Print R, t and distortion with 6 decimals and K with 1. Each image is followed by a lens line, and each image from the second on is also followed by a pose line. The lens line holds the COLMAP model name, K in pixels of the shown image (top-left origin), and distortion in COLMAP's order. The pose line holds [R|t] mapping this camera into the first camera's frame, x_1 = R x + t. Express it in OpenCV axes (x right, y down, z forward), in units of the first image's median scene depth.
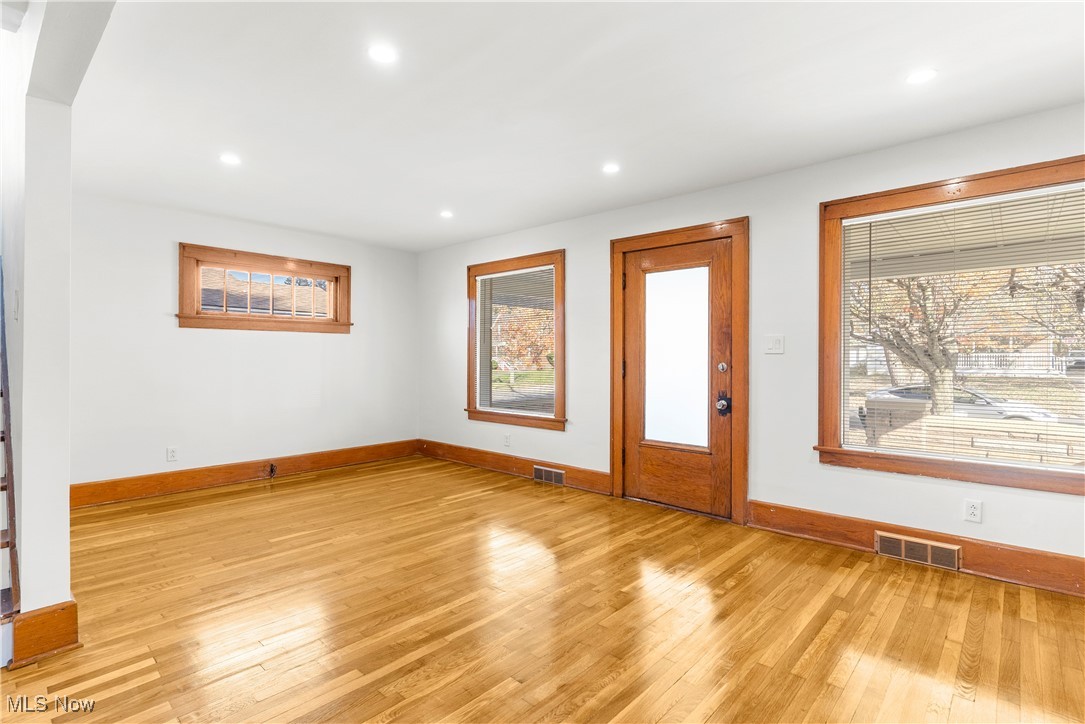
lens RADIAL K [[524.9, 0, 541.9], [0, 524.9, 357.4], [0, 0, 1]] dist [-0.001530, -0.000043]
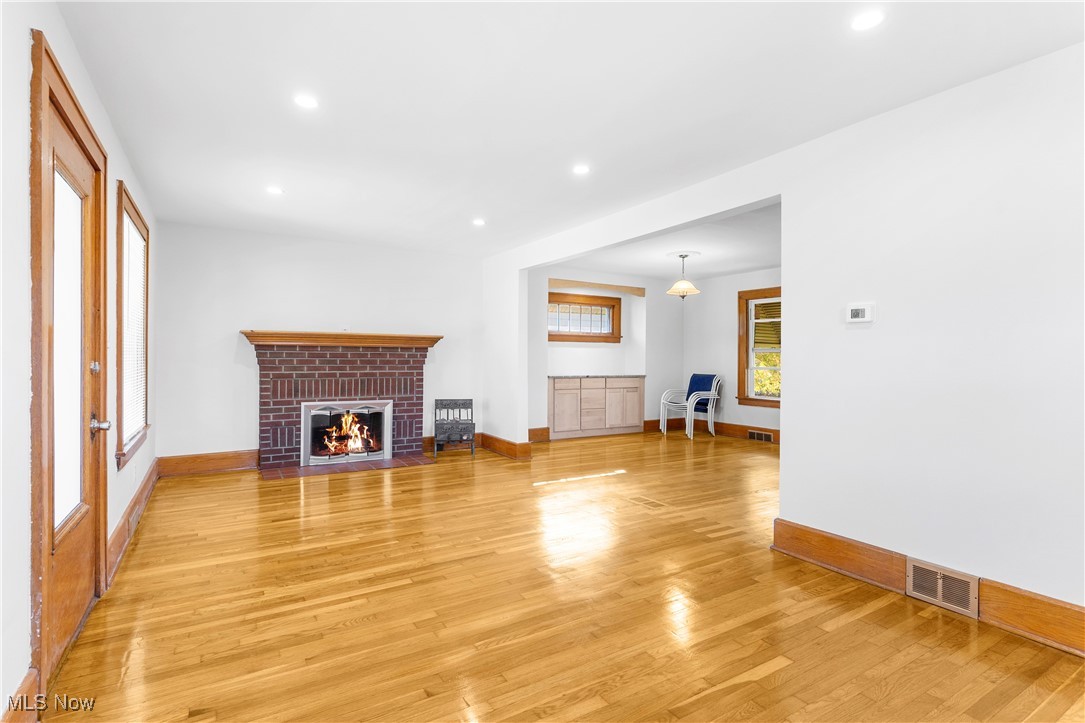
lens RADIAL K [[524.9, 0, 541.9], [0, 524.9, 356.9], [0, 0, 1]] dist [-0.001530, -0.000043]
pose [[-0.961529, -0.006998, 0.274613, -0.363052], [-0.007005, 0.999975, 0.000953, -0.000210], [-0.274612, -0.001007, -0.961554, 1.474583]]
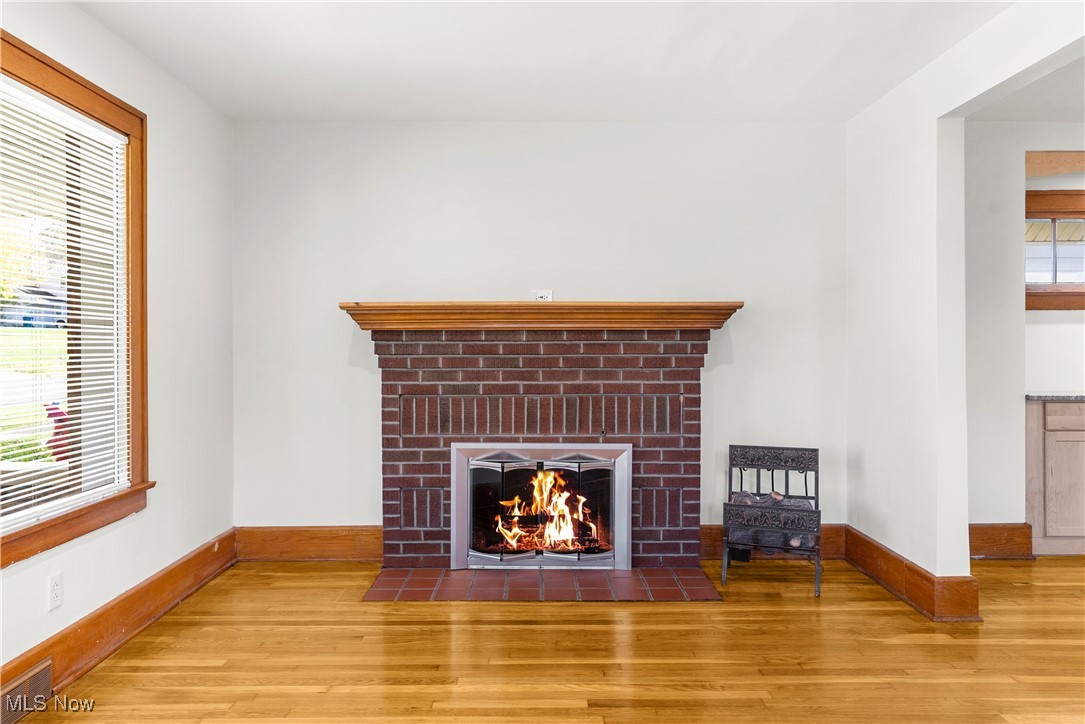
lens RADIAL K [[752.6, 0, 542.8], [0, 752.6, 351.3], [0, 0, 1]] dist [0.004357, 0.000573]
pose [[-0.679674, -0.001535, 0.733512, -0.186753], [0.002584, 0.999987, 0.004487, -0.000407], [-0.733509, 0.004945, -0.679661, 0.892039]]
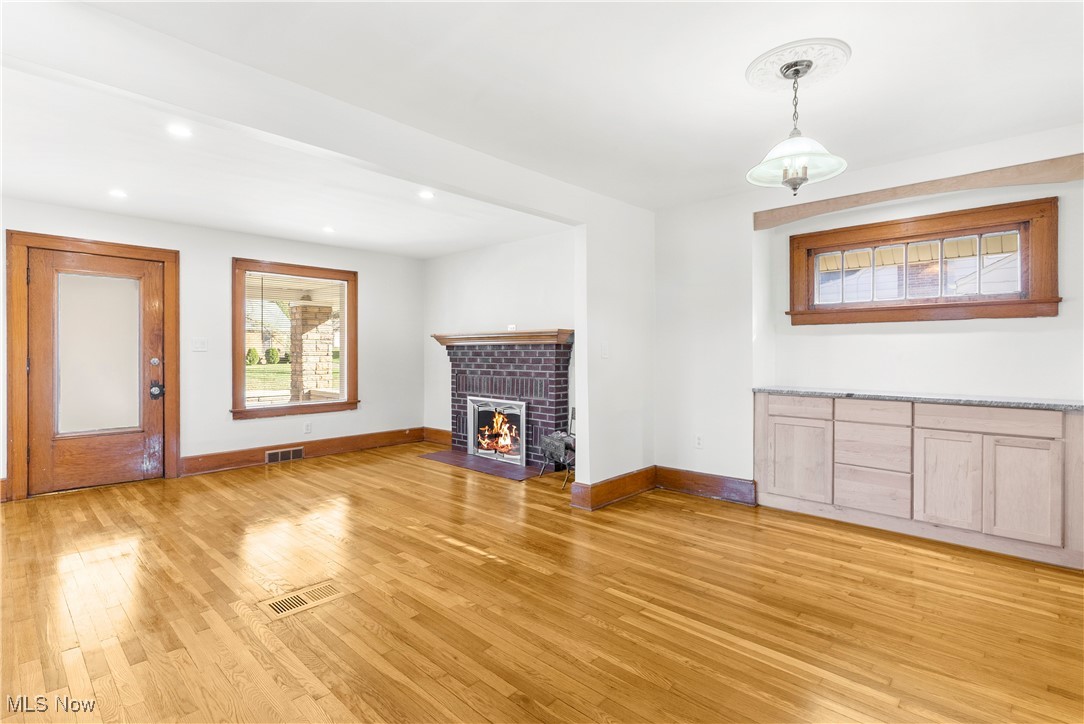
lens RADIAL K [[524.4, 0, 541.4], [0, 524.4, 357.4], [0, 0, 1]] dist [-0.001530, -0.000043]
pose [[0.016374, -0.008071, 0.999833, -0.926958], [0.000989, 0.999967, 0.008056, -0.001017], [-0.999865, 0.000857, 0.016382, 0.033147]]
